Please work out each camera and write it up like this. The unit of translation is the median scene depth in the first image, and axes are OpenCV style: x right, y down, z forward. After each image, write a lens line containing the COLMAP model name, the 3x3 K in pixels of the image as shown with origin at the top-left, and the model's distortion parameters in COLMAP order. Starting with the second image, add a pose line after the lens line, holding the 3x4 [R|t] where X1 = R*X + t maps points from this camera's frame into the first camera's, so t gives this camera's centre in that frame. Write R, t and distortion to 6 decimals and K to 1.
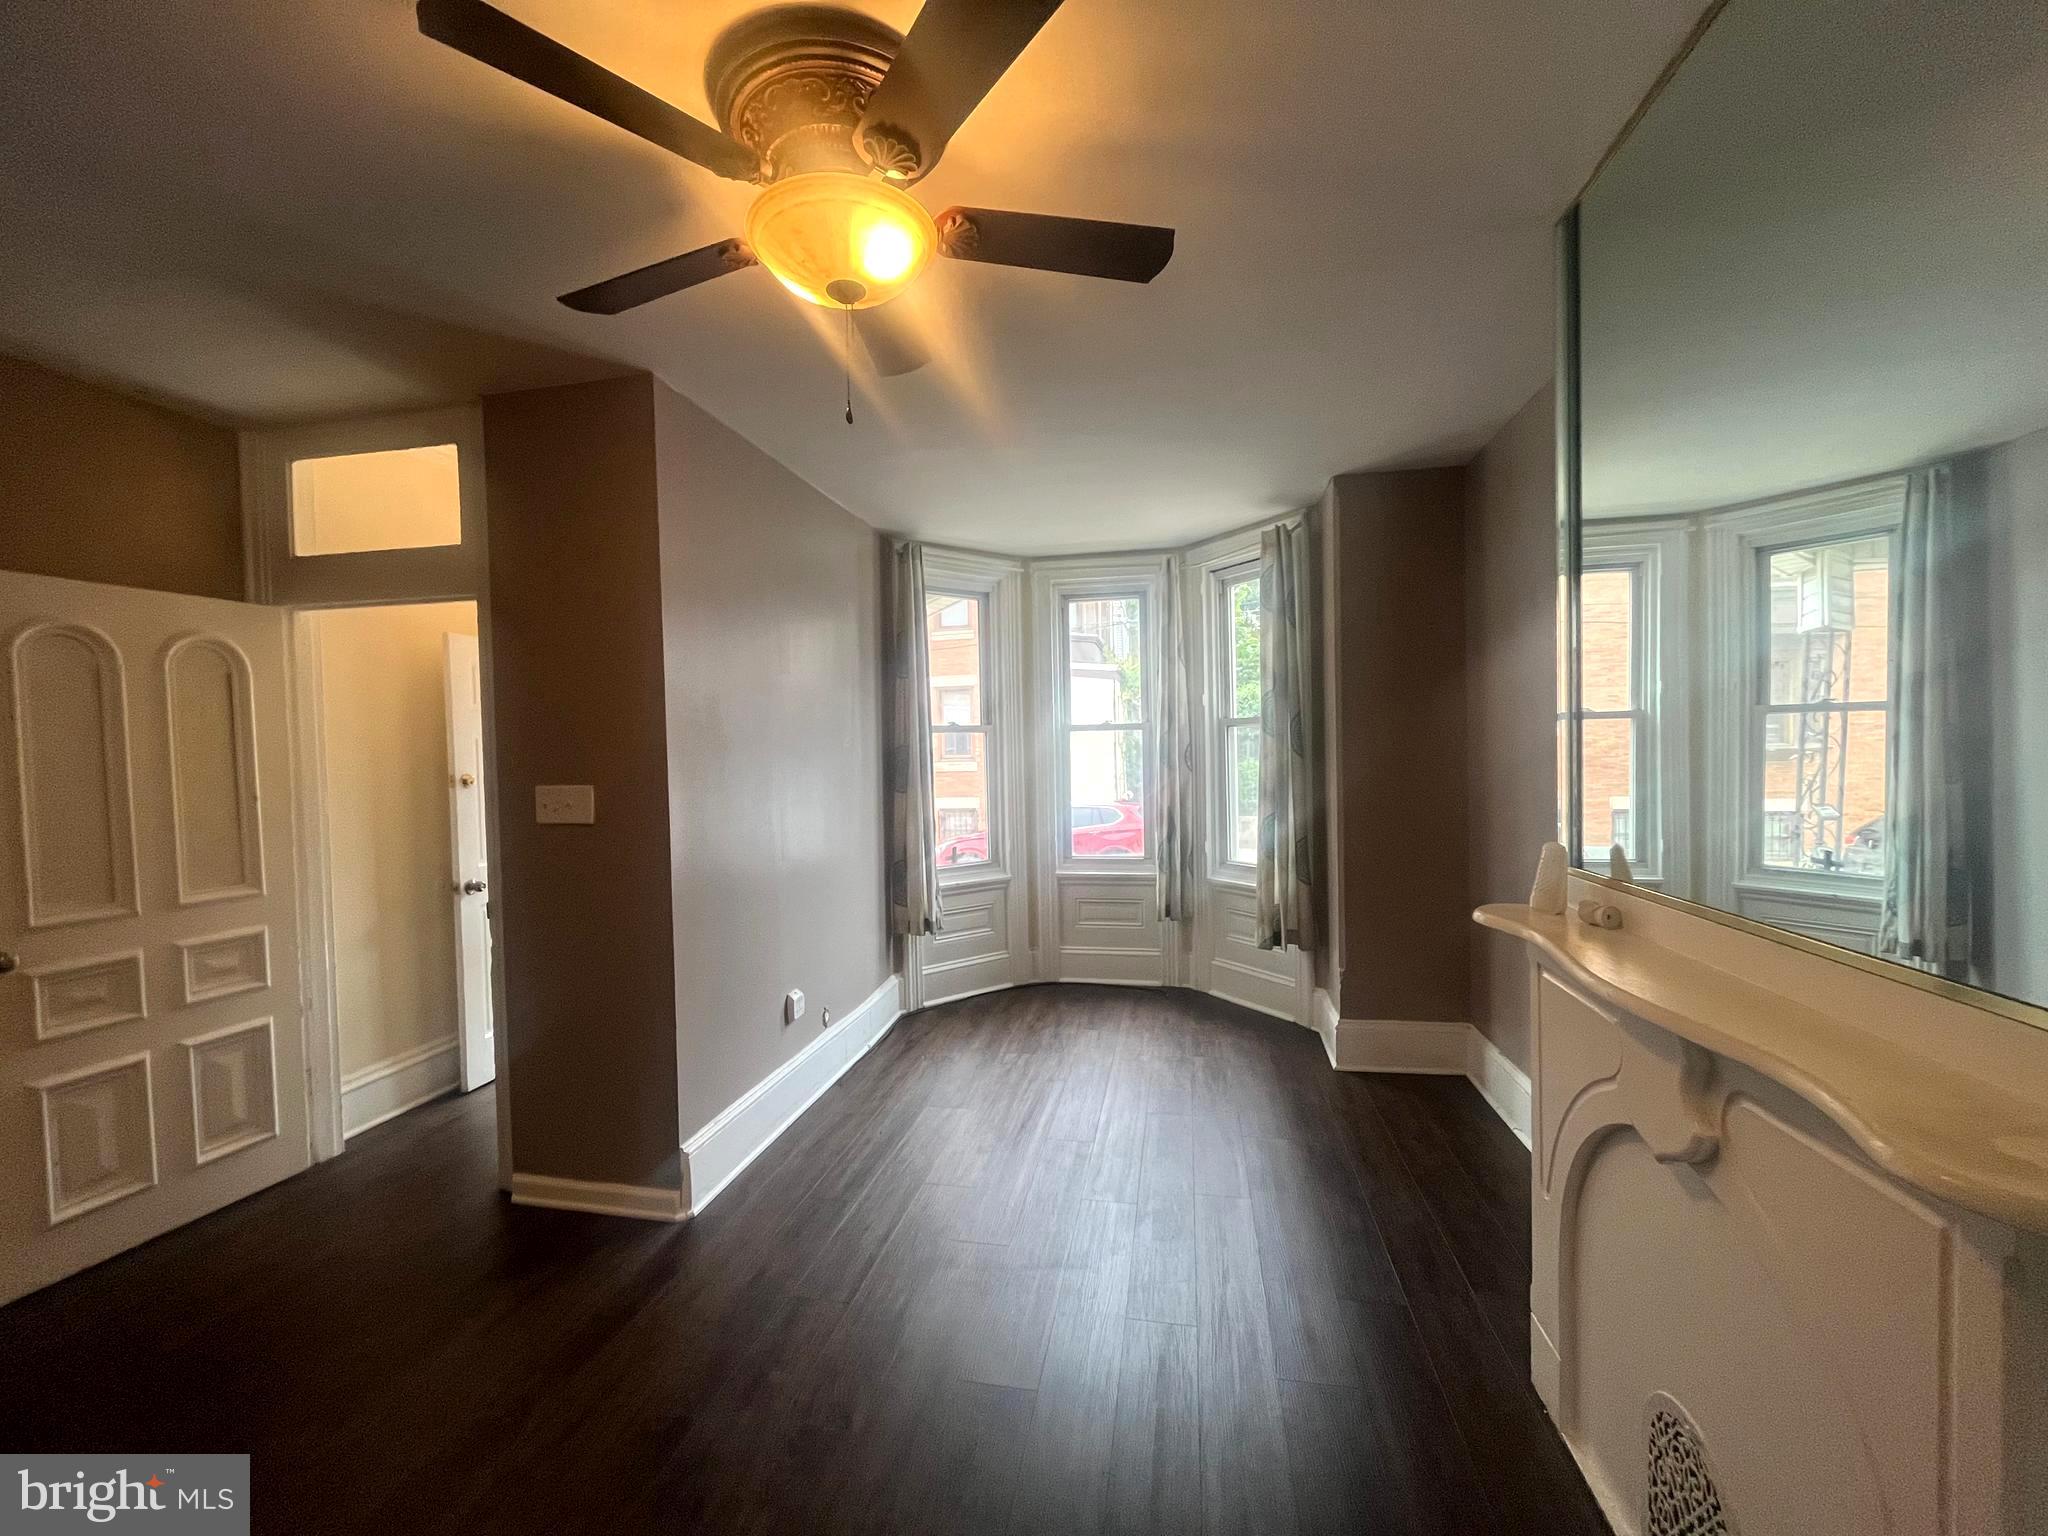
lens RADIAL K [[833.3, 0, 1015.6], [0, 833.3, 772.1], [0, 0, 1]] dist [-0.001222, -0.000015]
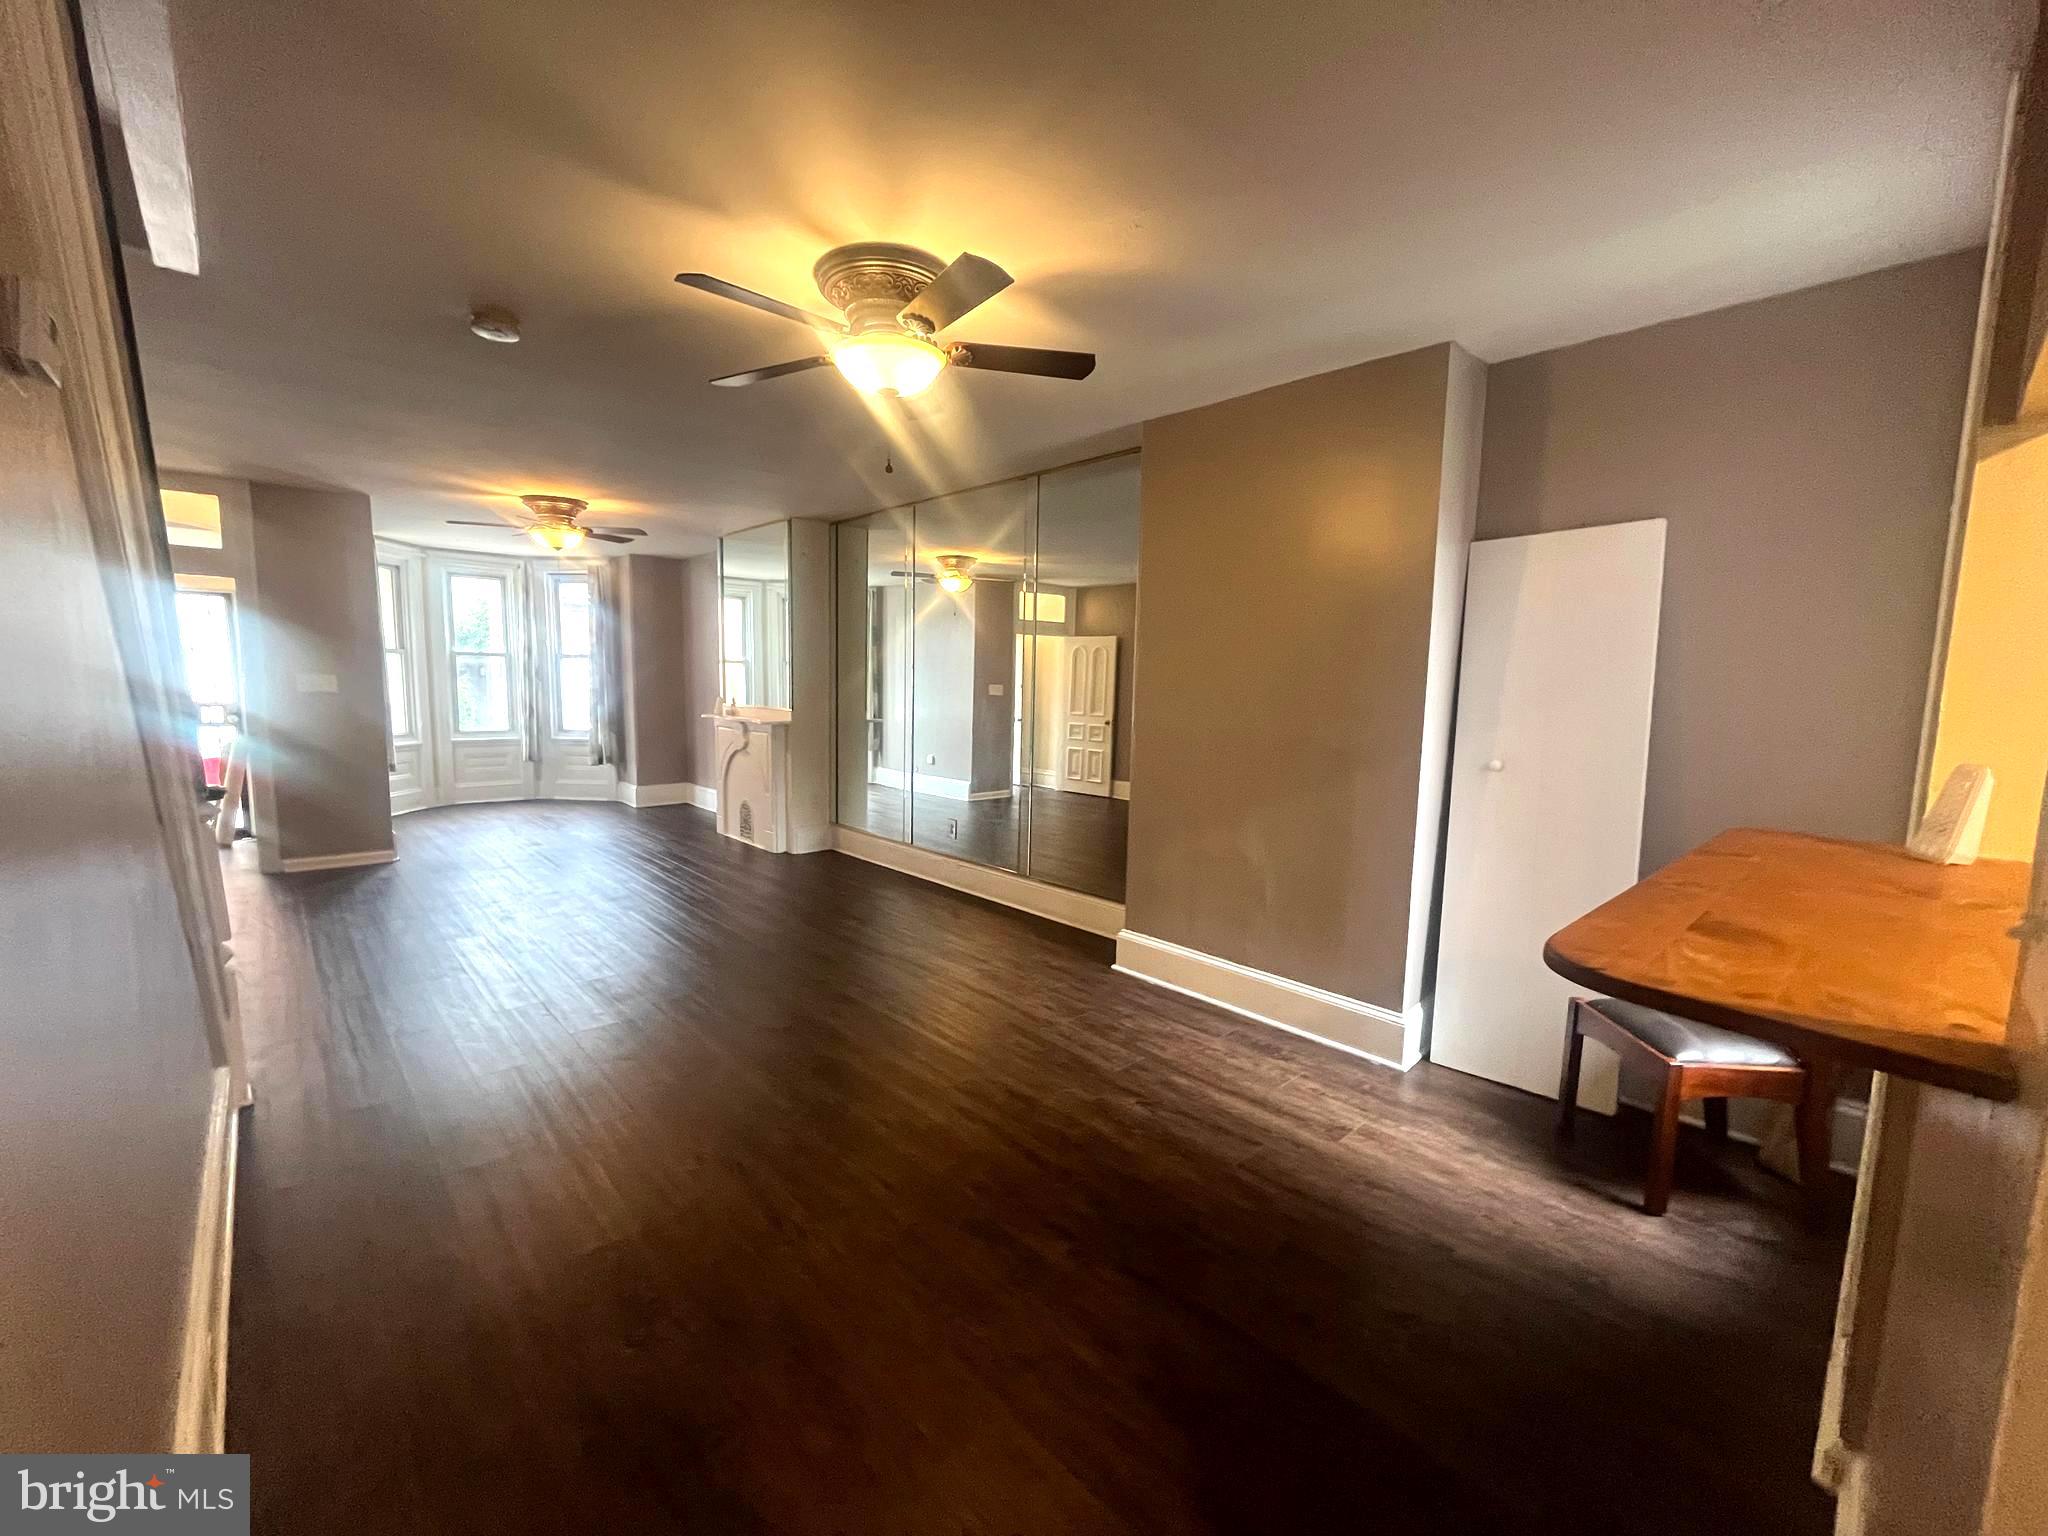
lens RADIAL K [[833.3, 0, 1018.5], [0, 833.3, 773.3], [0, 0, 1]] dist [-0.001222, -0.000015]
pose [[0.589651, -0.056697, 0.805666, -0.708186], [-0.013396, 0.996709, 0.079945, 0.042458], [-0.807547, -0.057932, 0.586951, -1.020862]]
